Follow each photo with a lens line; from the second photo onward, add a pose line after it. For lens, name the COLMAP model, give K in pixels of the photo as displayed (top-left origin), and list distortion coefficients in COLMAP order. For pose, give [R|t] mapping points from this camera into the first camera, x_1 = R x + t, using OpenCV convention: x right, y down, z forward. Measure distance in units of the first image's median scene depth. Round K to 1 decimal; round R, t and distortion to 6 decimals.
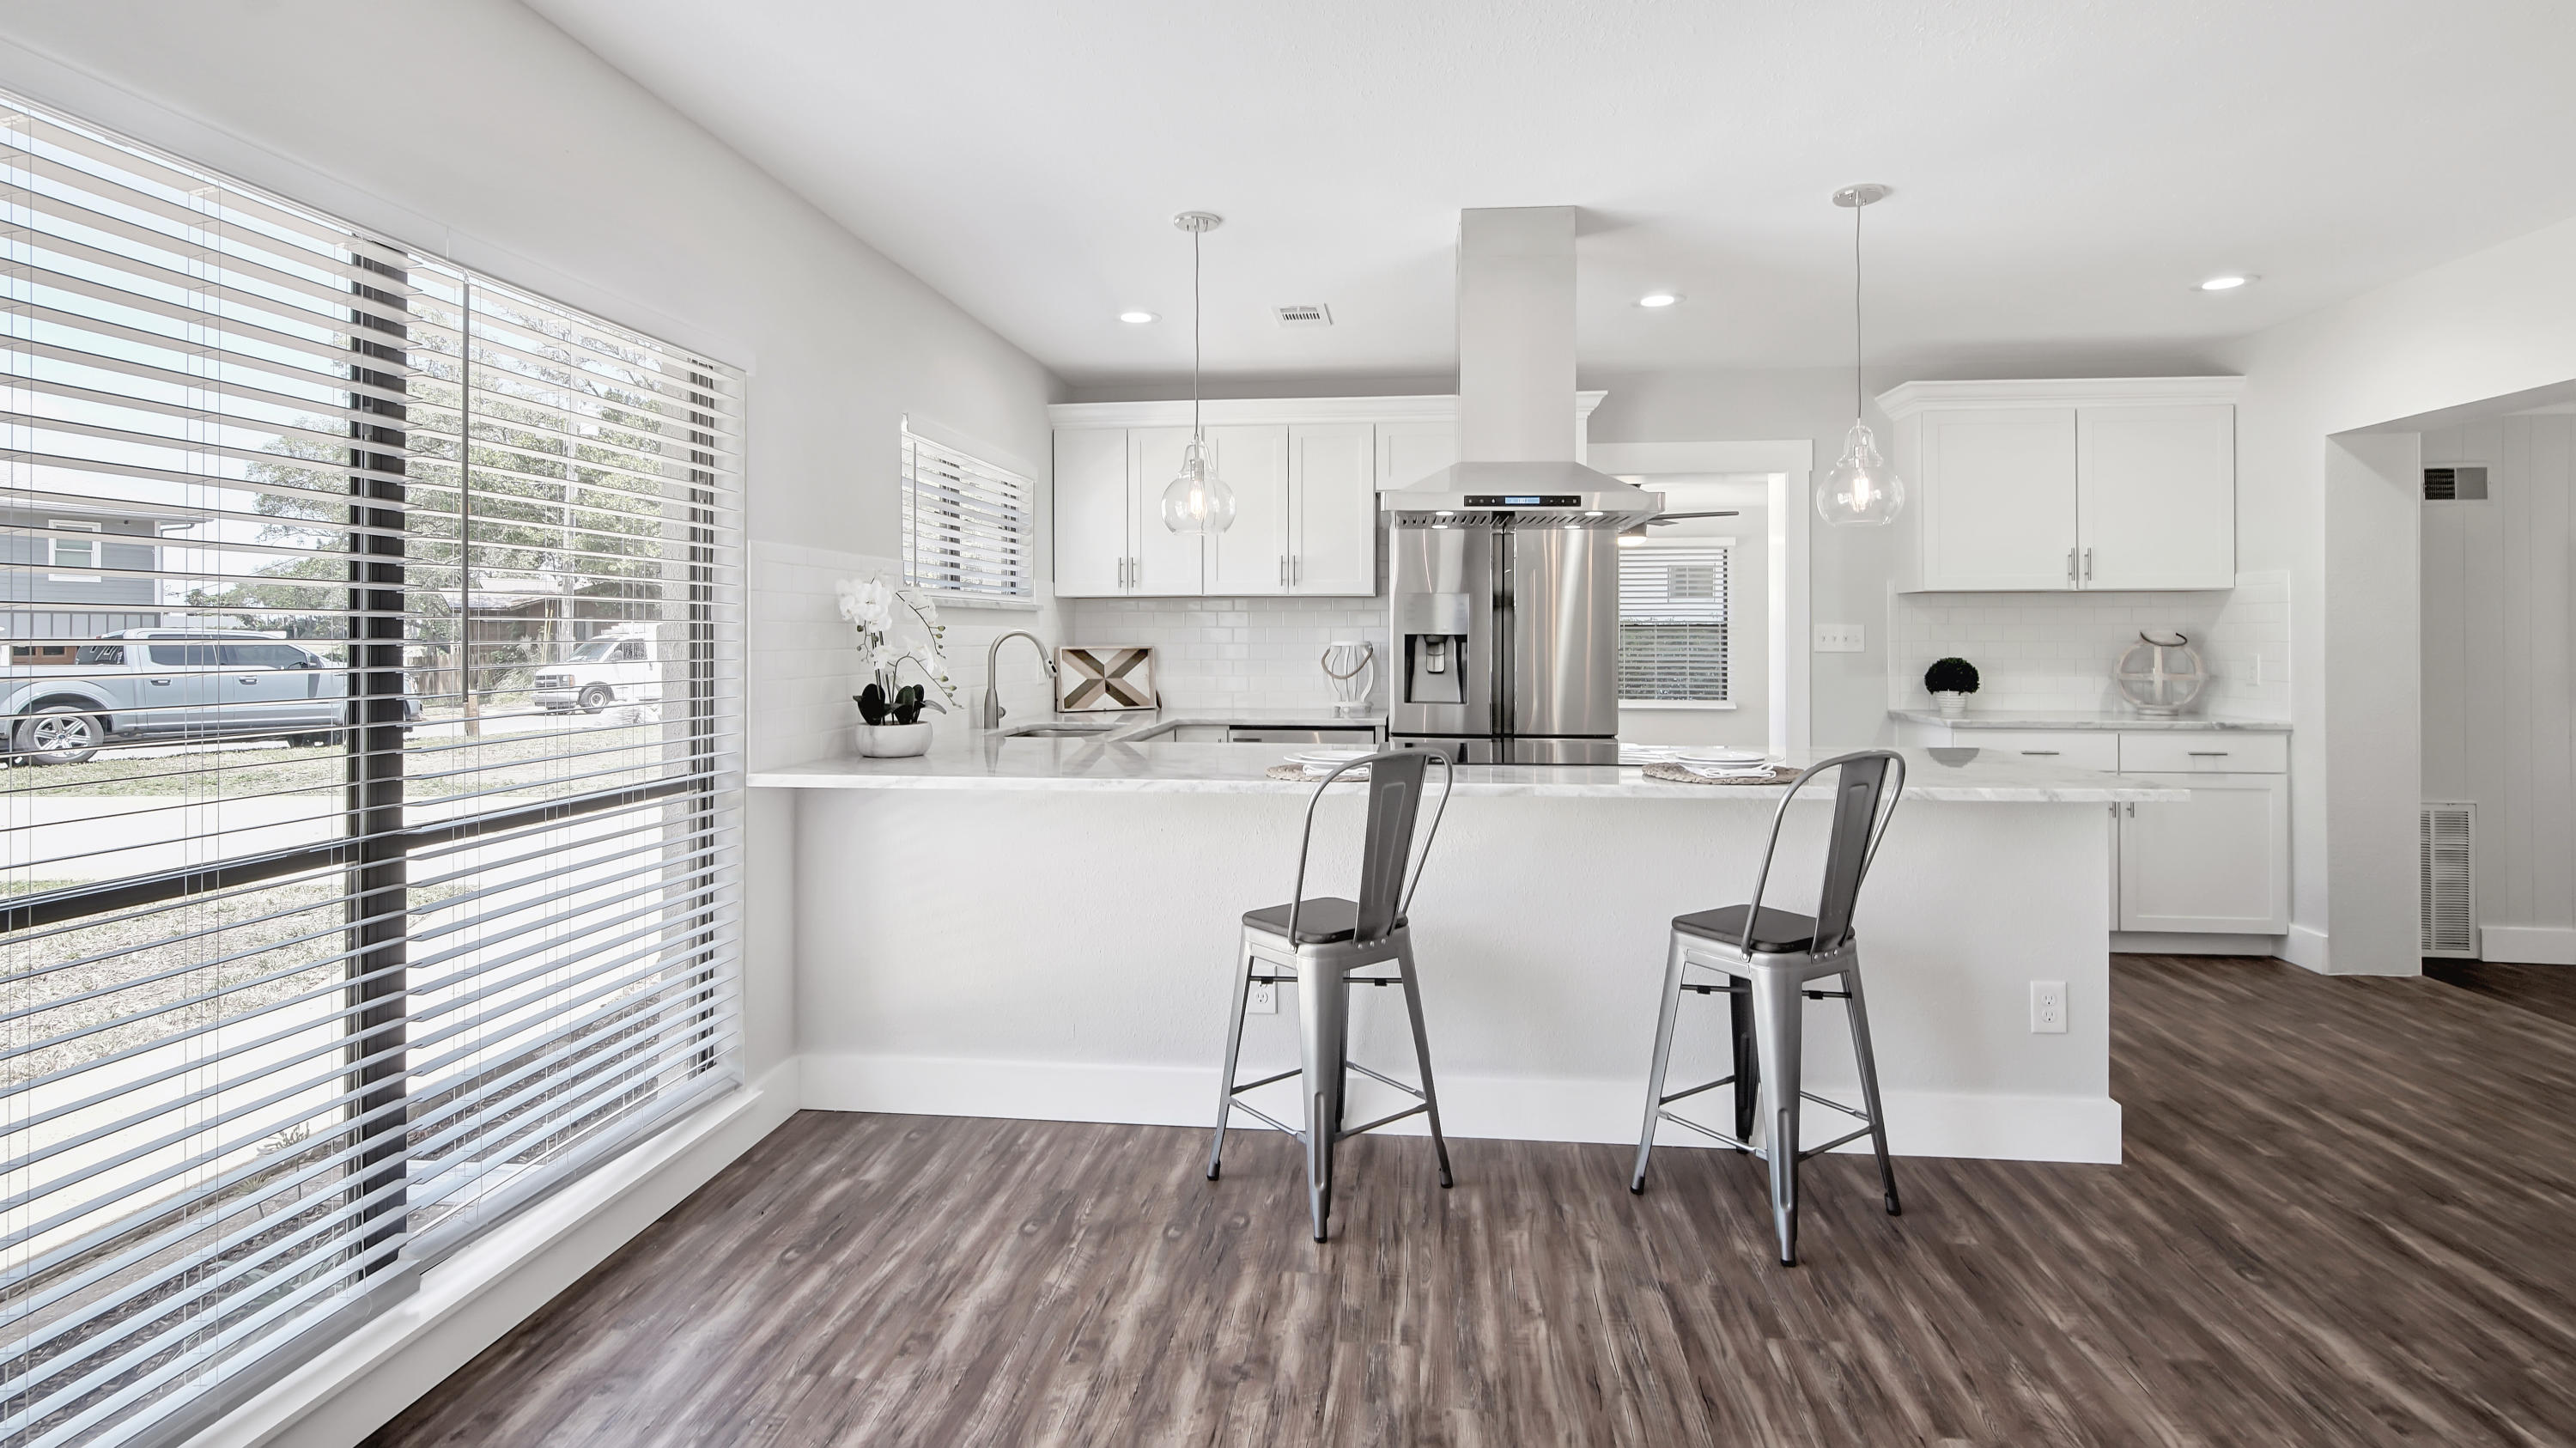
lens RADIAL K [[1202.6, 0, 1283.6], [0, 1202.6, 629.9], [0, 0, 1]] dist [-0.008222, 0.001663]
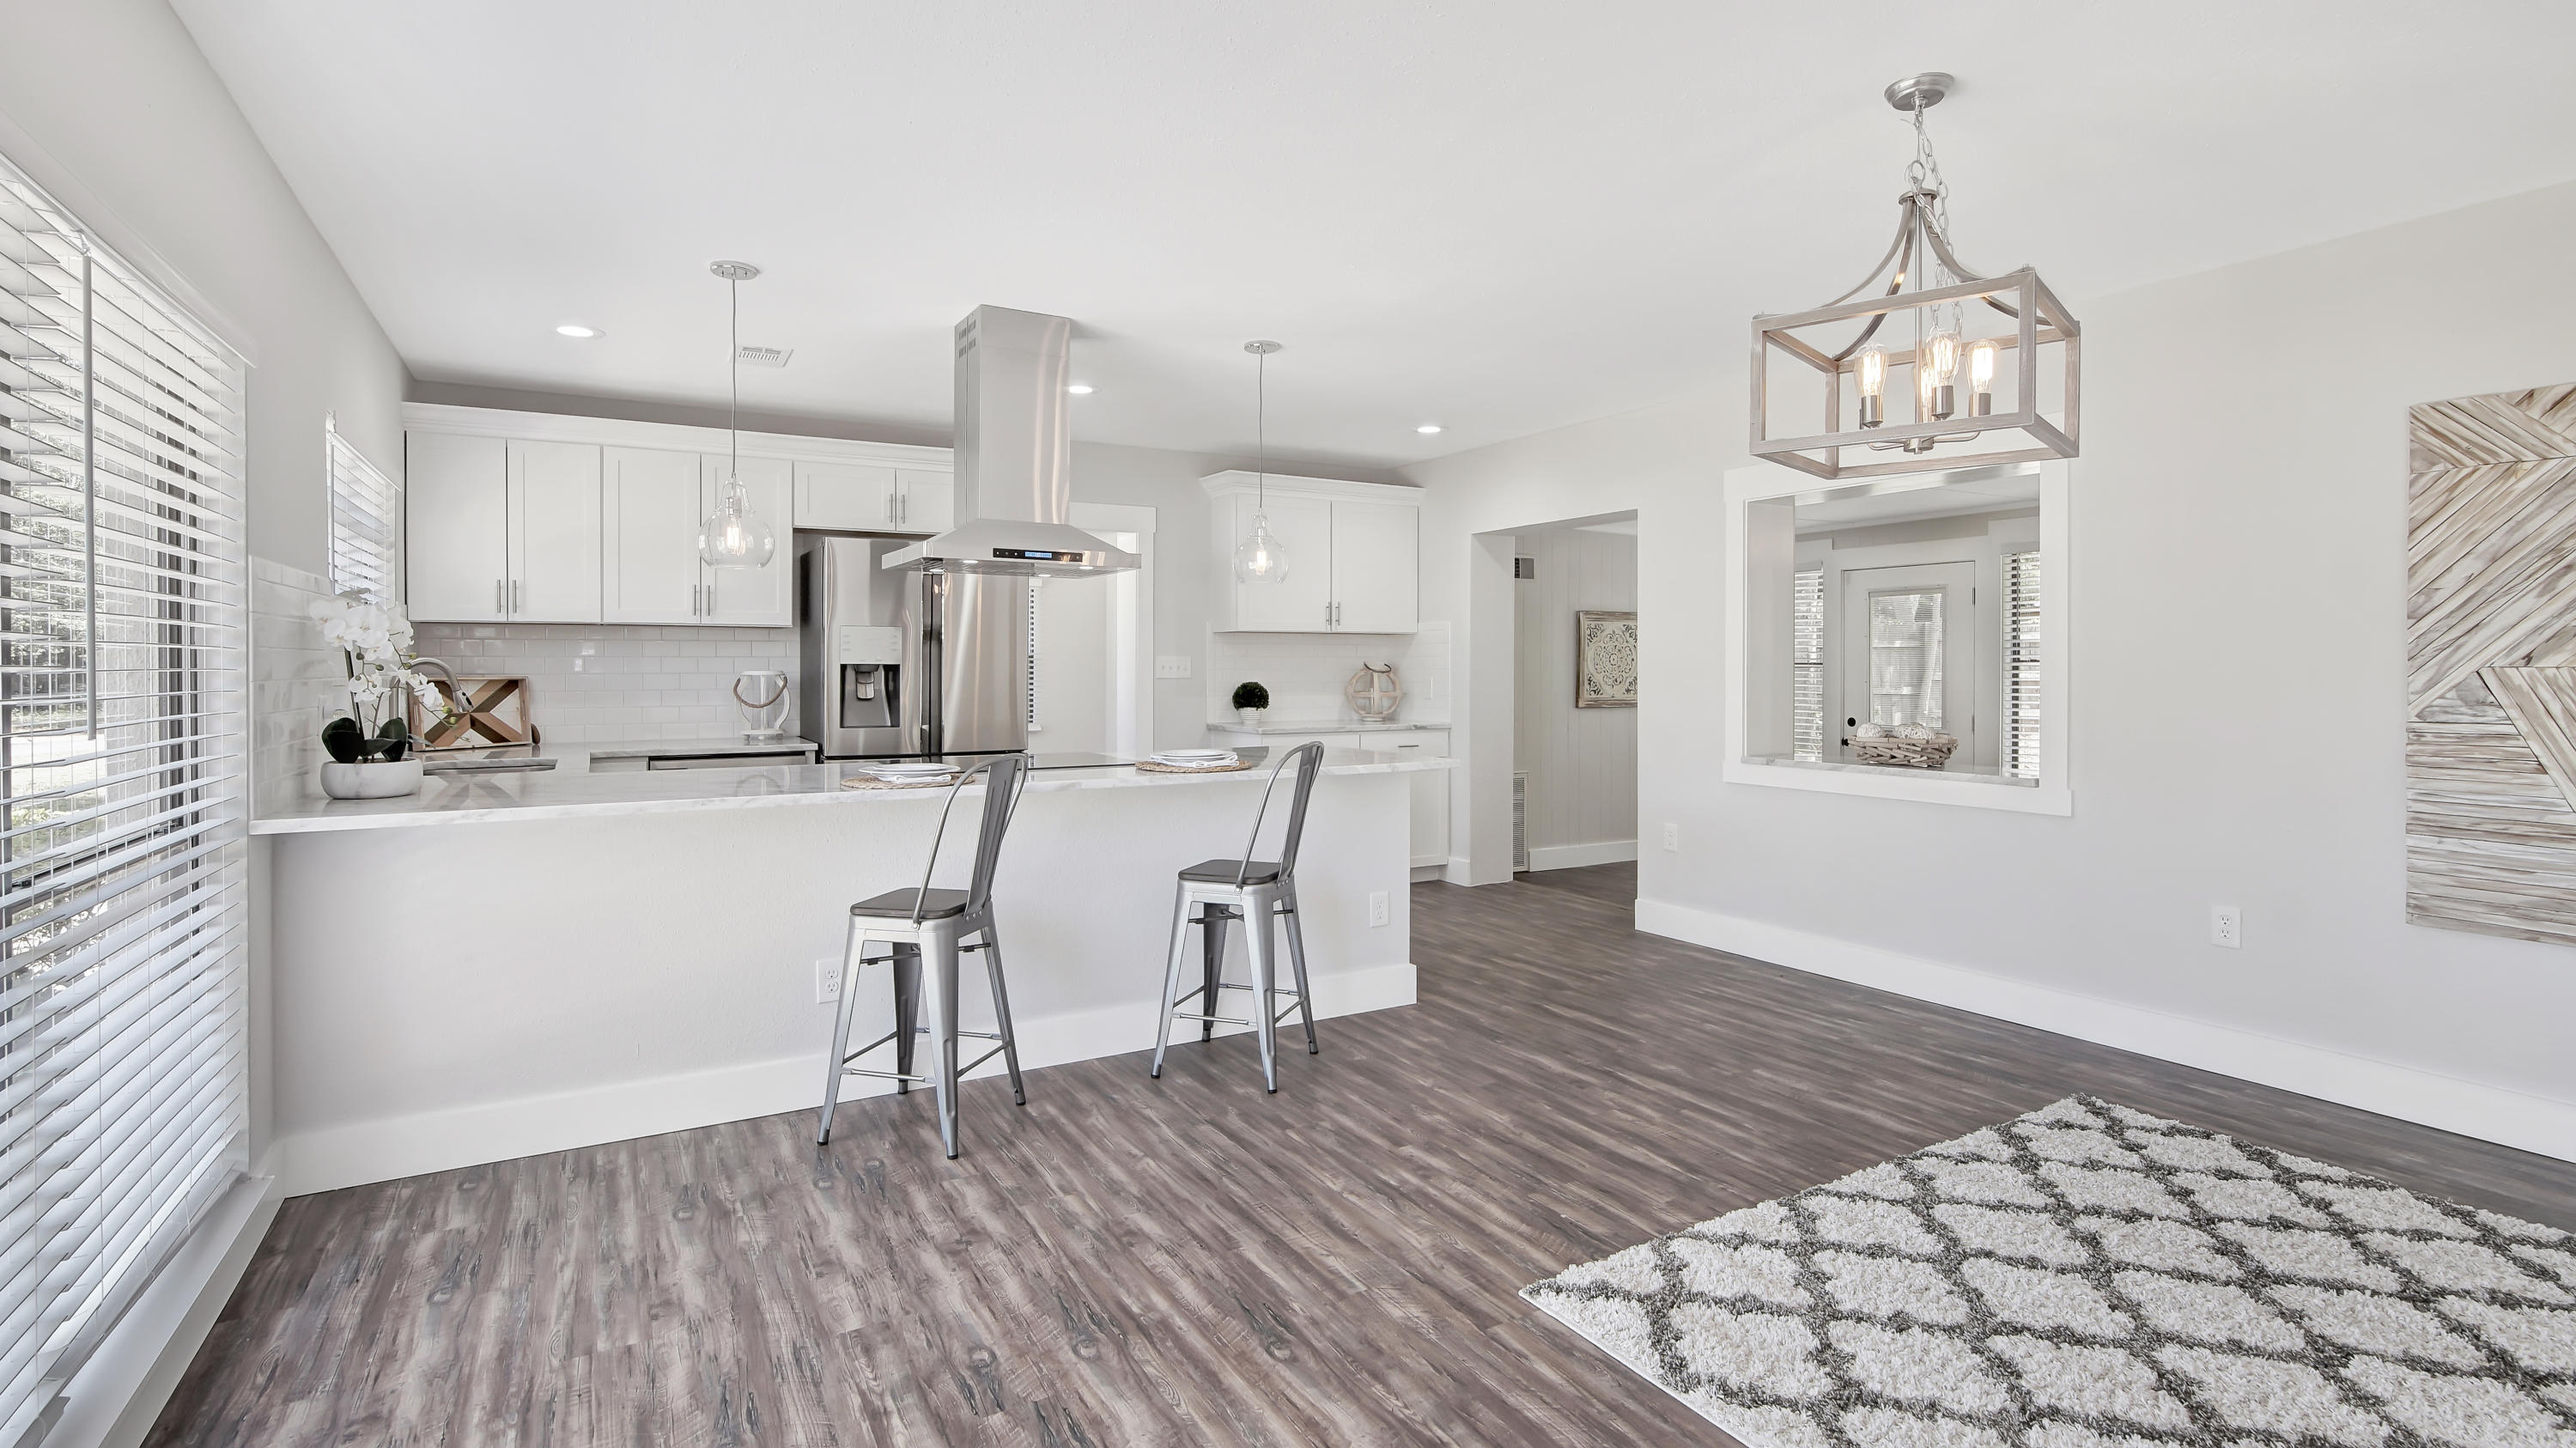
lens RADIAL K [[1198.0, 0, 1274.0], [0, 1198.0, 678.6], [0, 0, 1]] dist [-0.005146, 0.000140]
pose [[0.810846, -0.006167, 0.585227, -0.228249], [-0.002709, 0.999894, 0.014290, 0.000564], [-0.585254, -0.013172, 0.810743, -0.096776]]
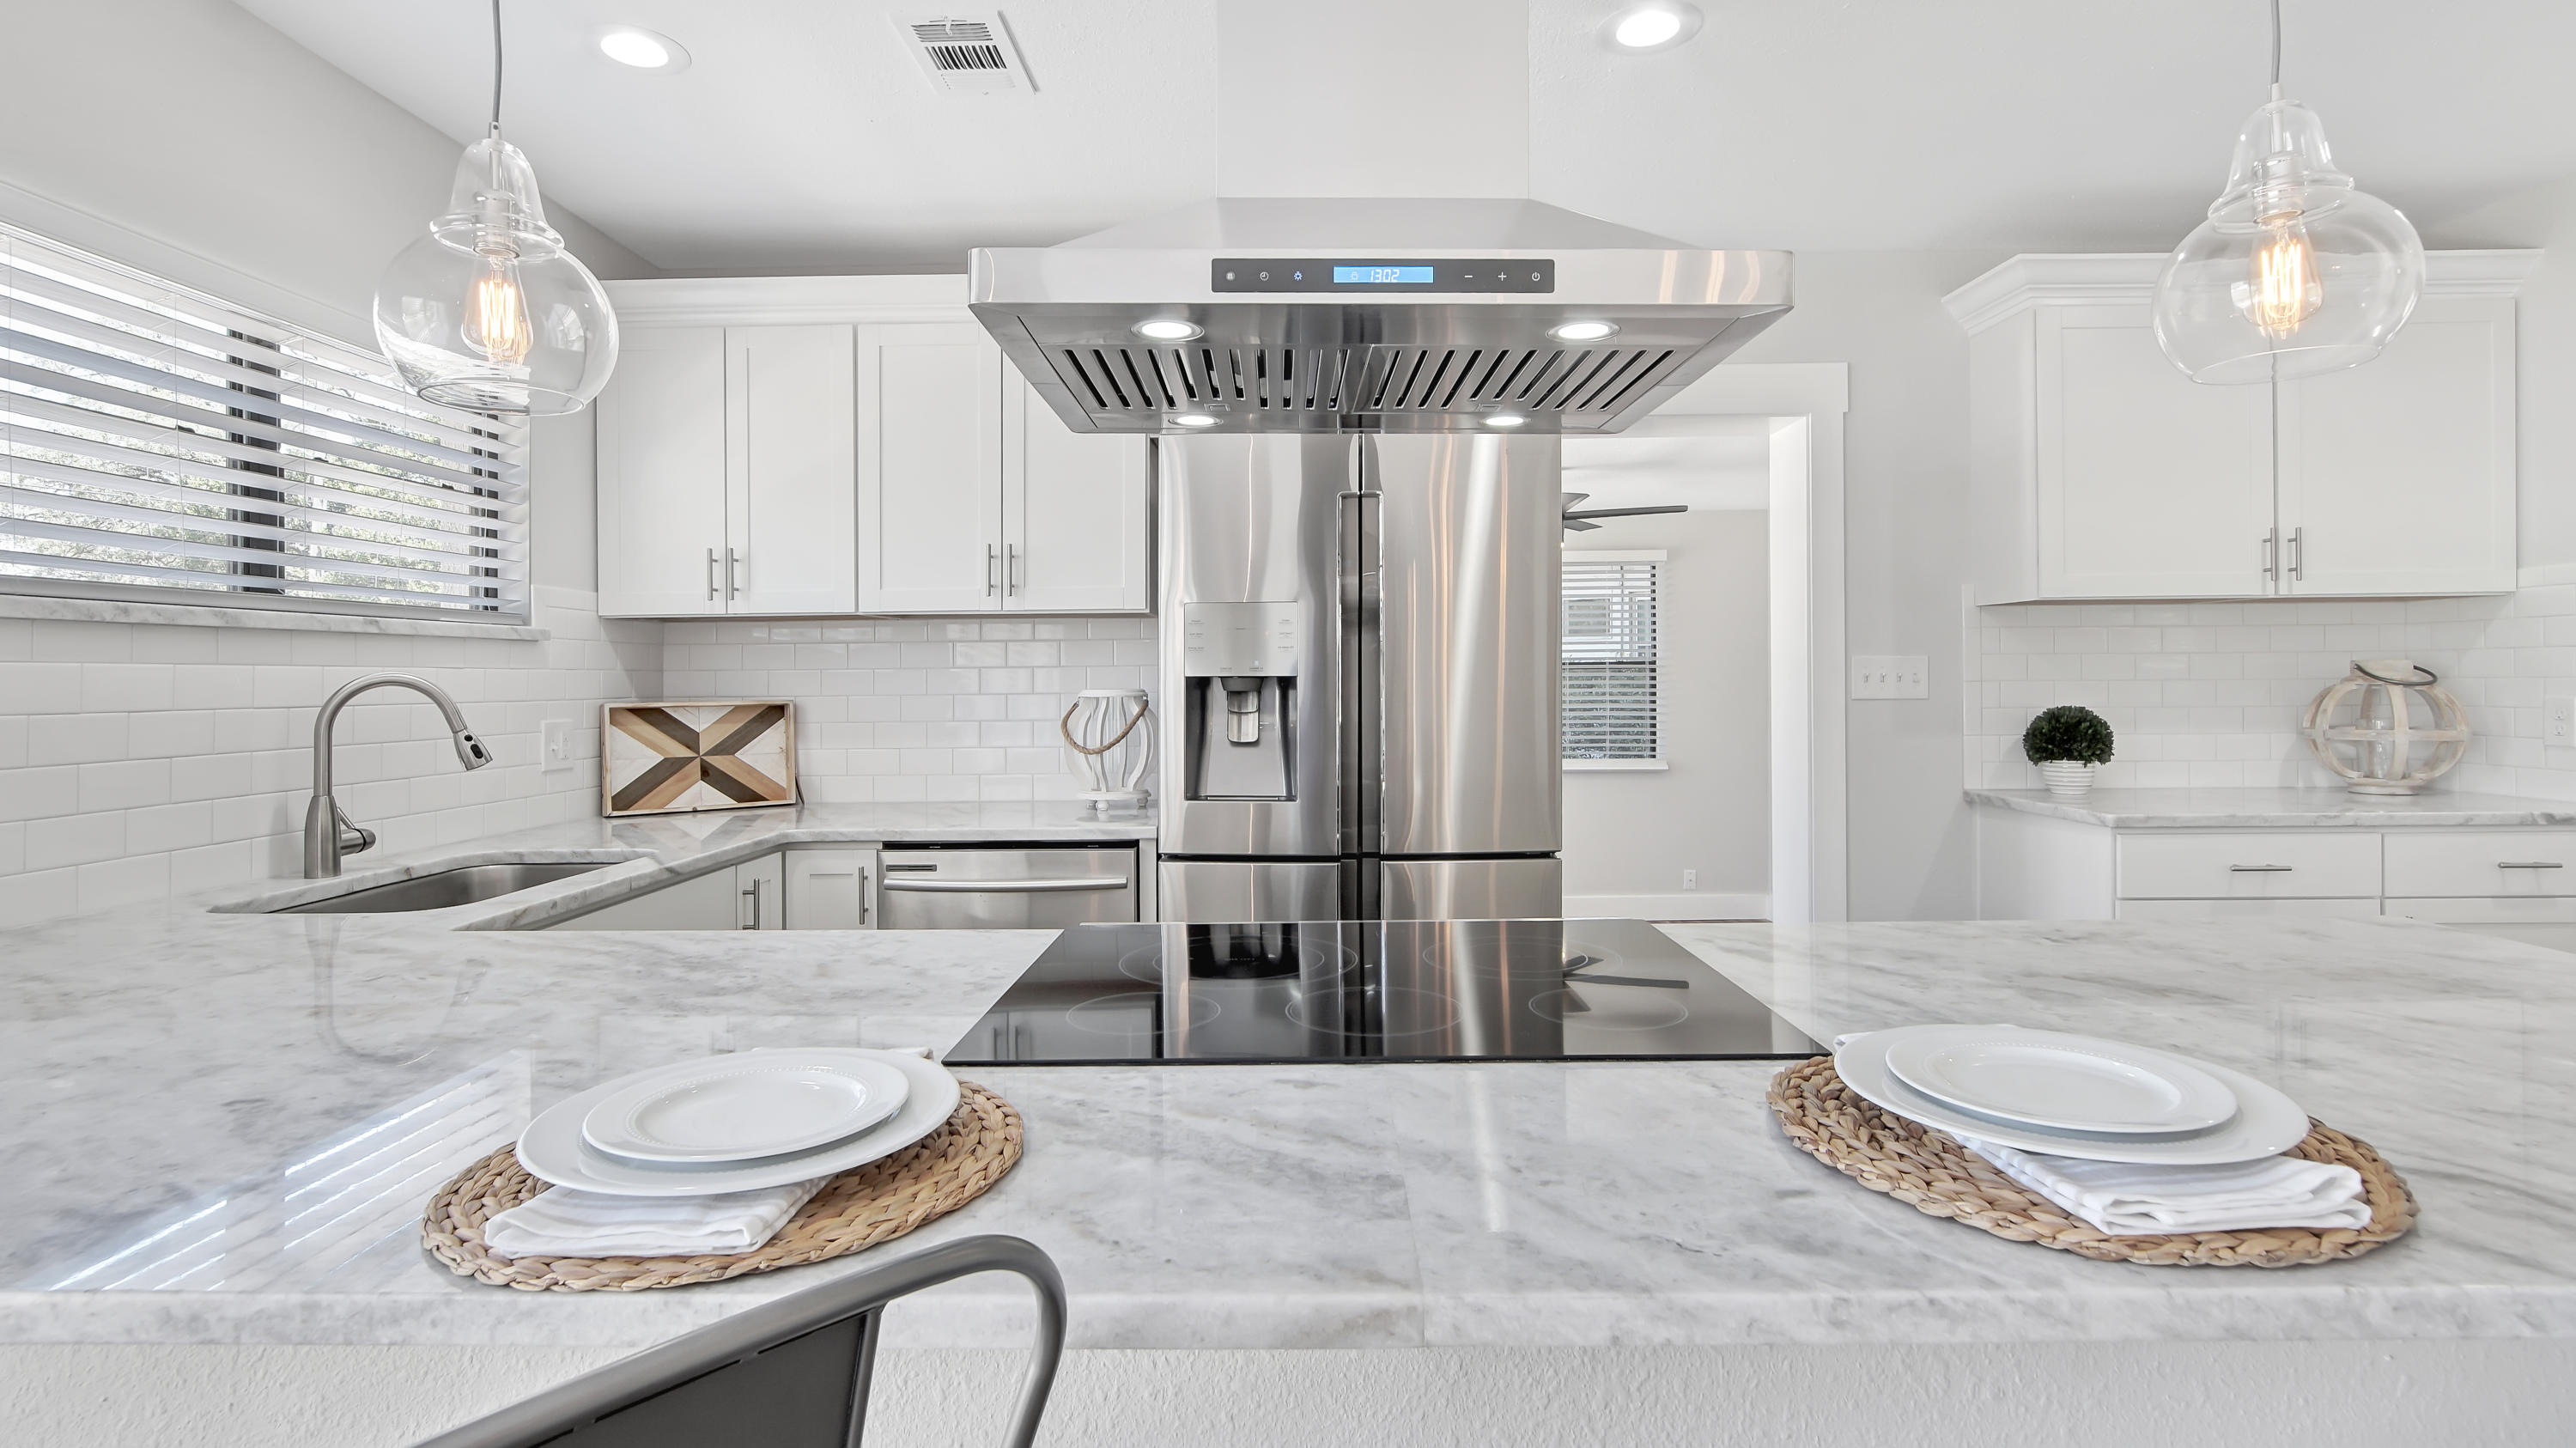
lens RADIAL K [[1233.9, 0, 1276.3], [0, 1233.9, 681.9], [0, 0, 1]] dist [-0.004758, -0.000546]
pose [[0.995598, -0.008891, 0.093302, 0.095303], [0.008235, 0.999939, 0.007406, 0.002391], [-0.093362, -0.006605, 0.995610, 0.462989]]
